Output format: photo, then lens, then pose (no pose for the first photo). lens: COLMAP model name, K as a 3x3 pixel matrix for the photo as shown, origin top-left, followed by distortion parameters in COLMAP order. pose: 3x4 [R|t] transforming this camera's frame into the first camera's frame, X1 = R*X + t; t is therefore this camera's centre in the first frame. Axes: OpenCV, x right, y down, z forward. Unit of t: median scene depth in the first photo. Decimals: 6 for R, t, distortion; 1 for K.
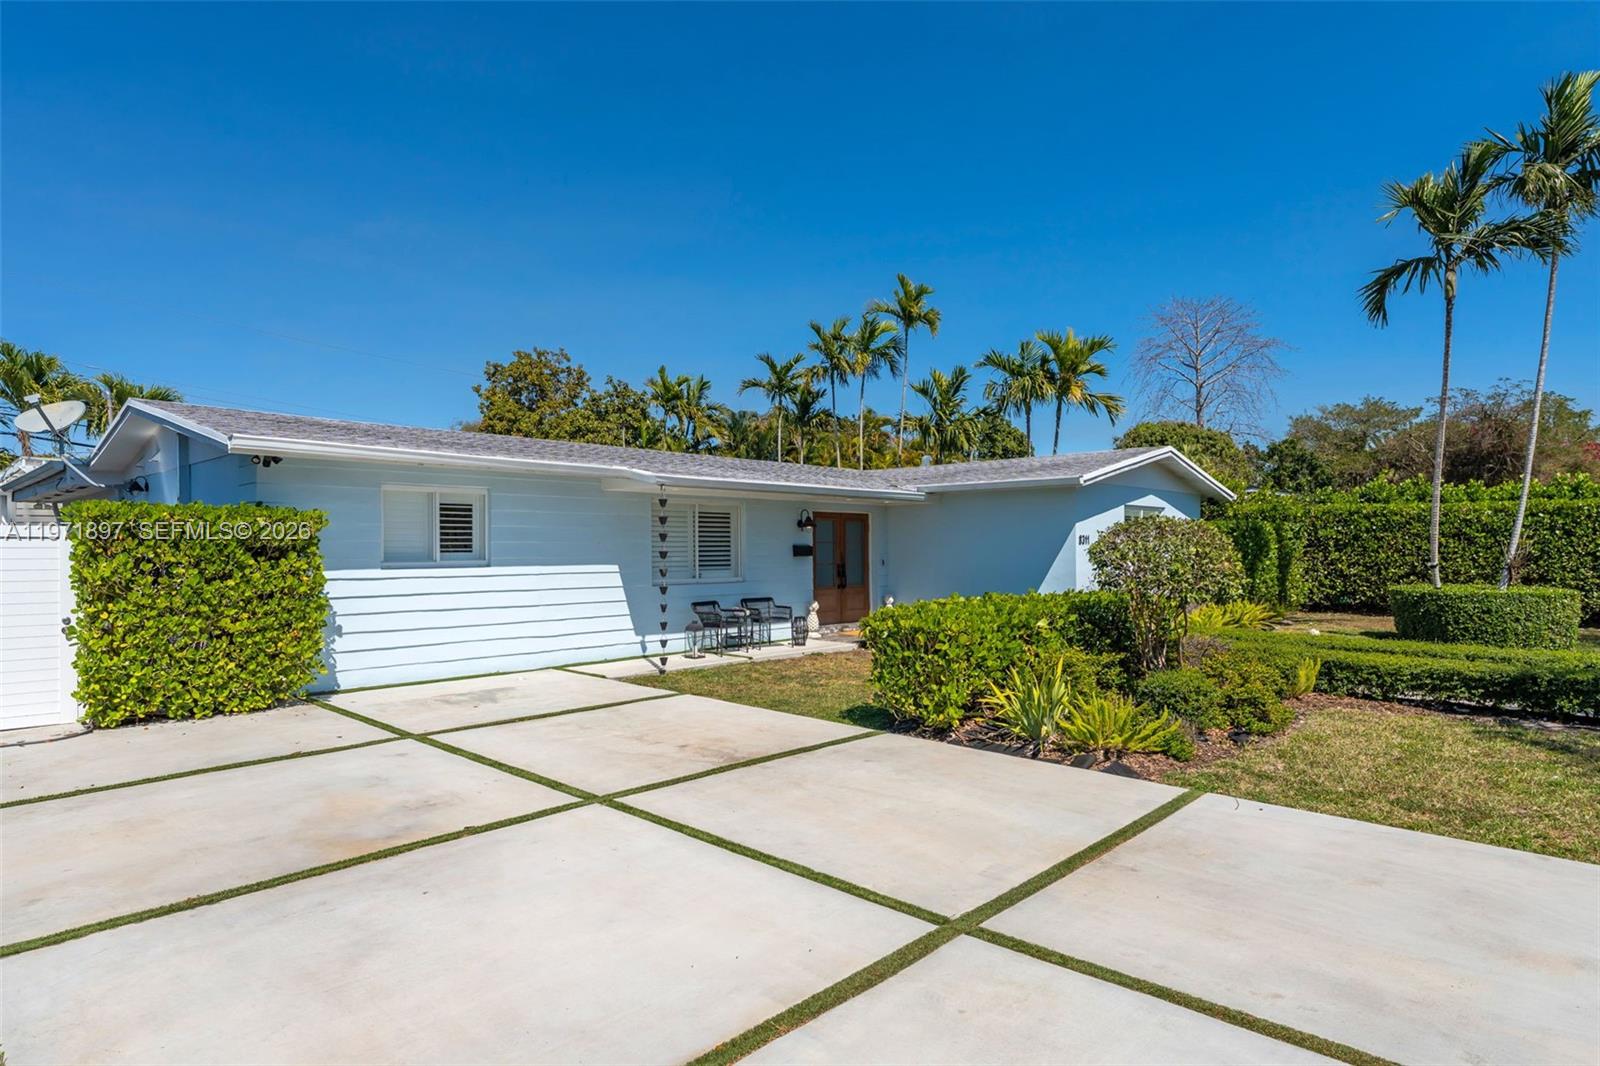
lens RADIAL K [[911.6, 0, 800.0], [0, 911.6, 533.0], [0, 0, 1]] dist [-0.000758, 0.001100]
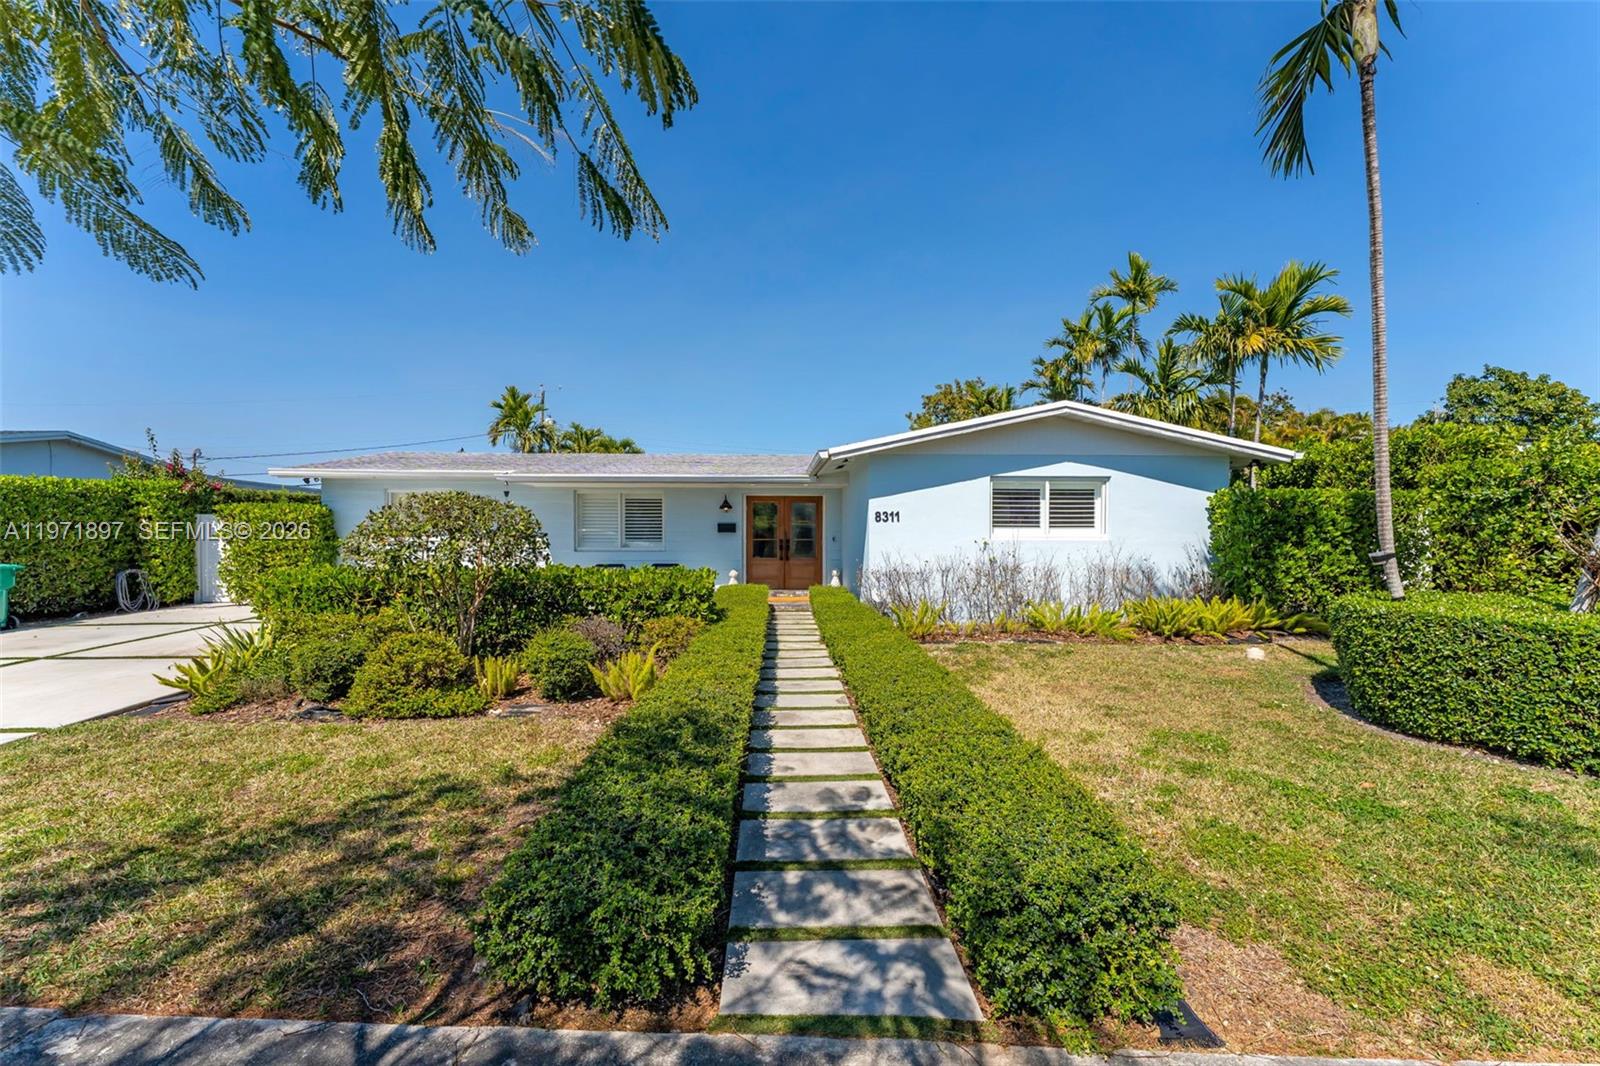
lens RADIAL K [[641.5, 0, 791.5], [0, 641.5, 547.7], [0, 0, 1]] dist [-0.002534, -0.000296]
pose [[0.710961, 0.024469, -0.702806, 0.743394], [0.008507, 0.999022, 0.043387, 0.010380], [0.703180, -0.036825, 0.710057, 0.489818]]
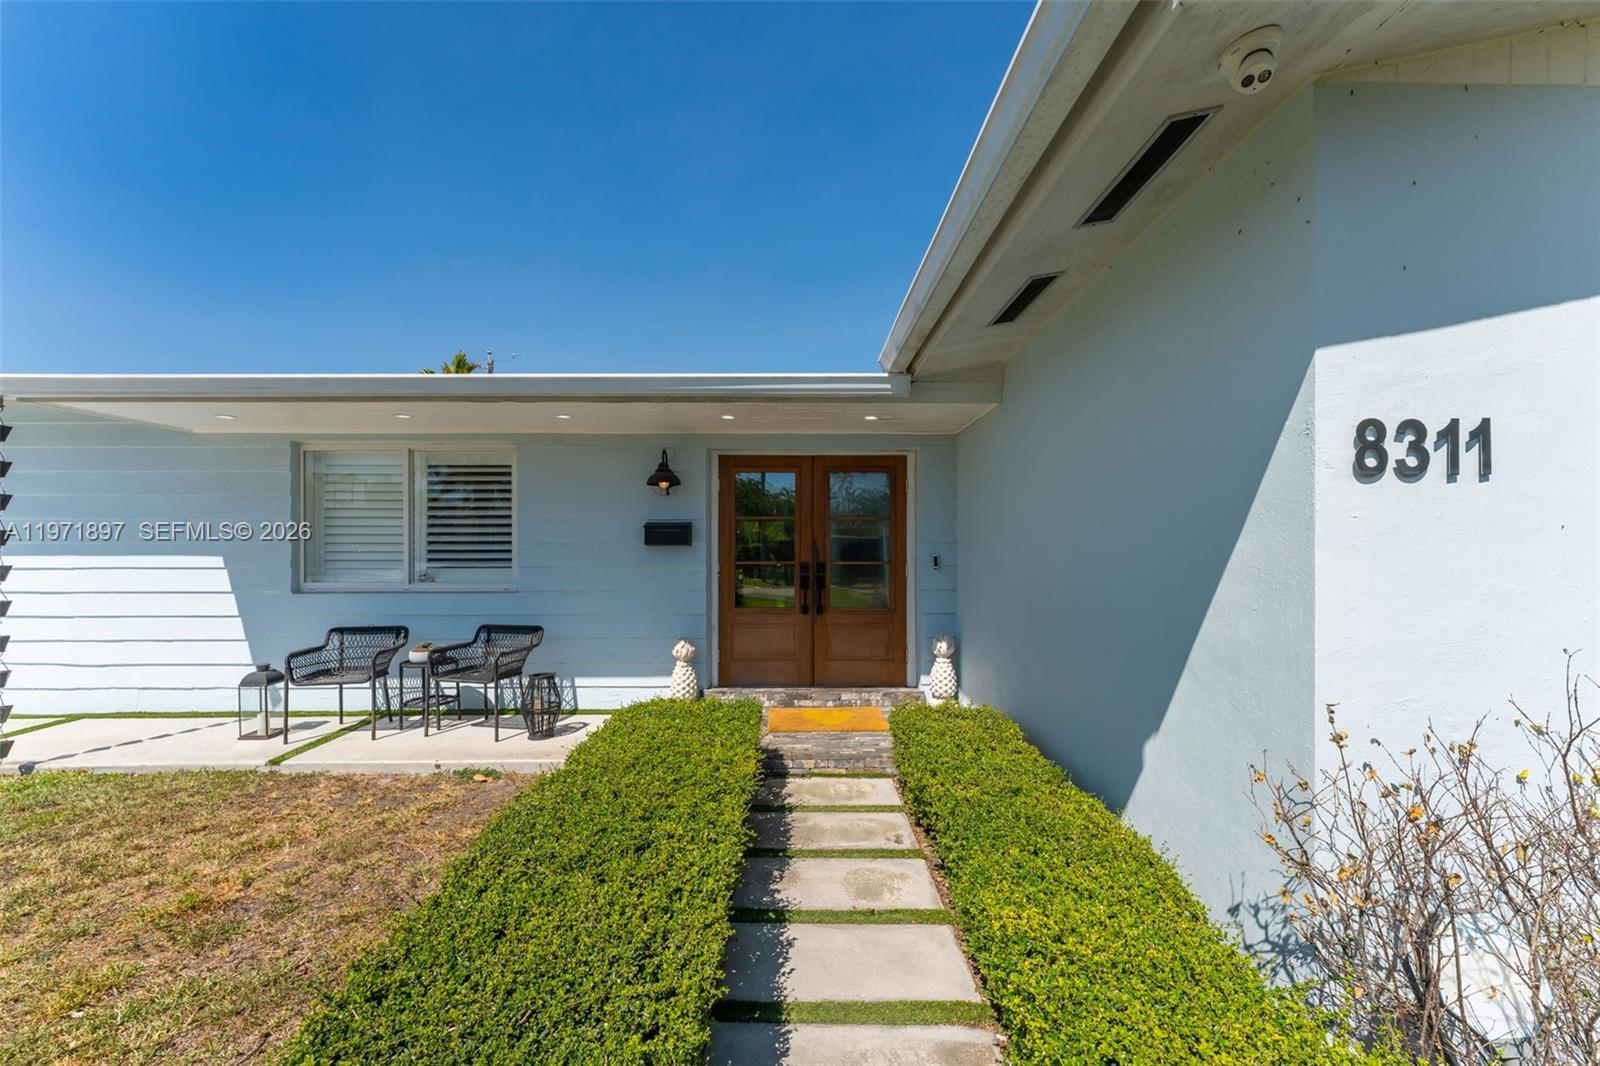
lens RADIAL K [[641.5, 0, 791.5], [0, 641.5, 547.7], [0, 0, 1]] dist [-0.002534, -0.000296]
pose [[0.693660, 0.006387, -0.720274, 0.328777], [0.009301, 0.999798, 0.017823, 0.023375], [0.720242, -0.019062, 0.693461, 0.888868]]
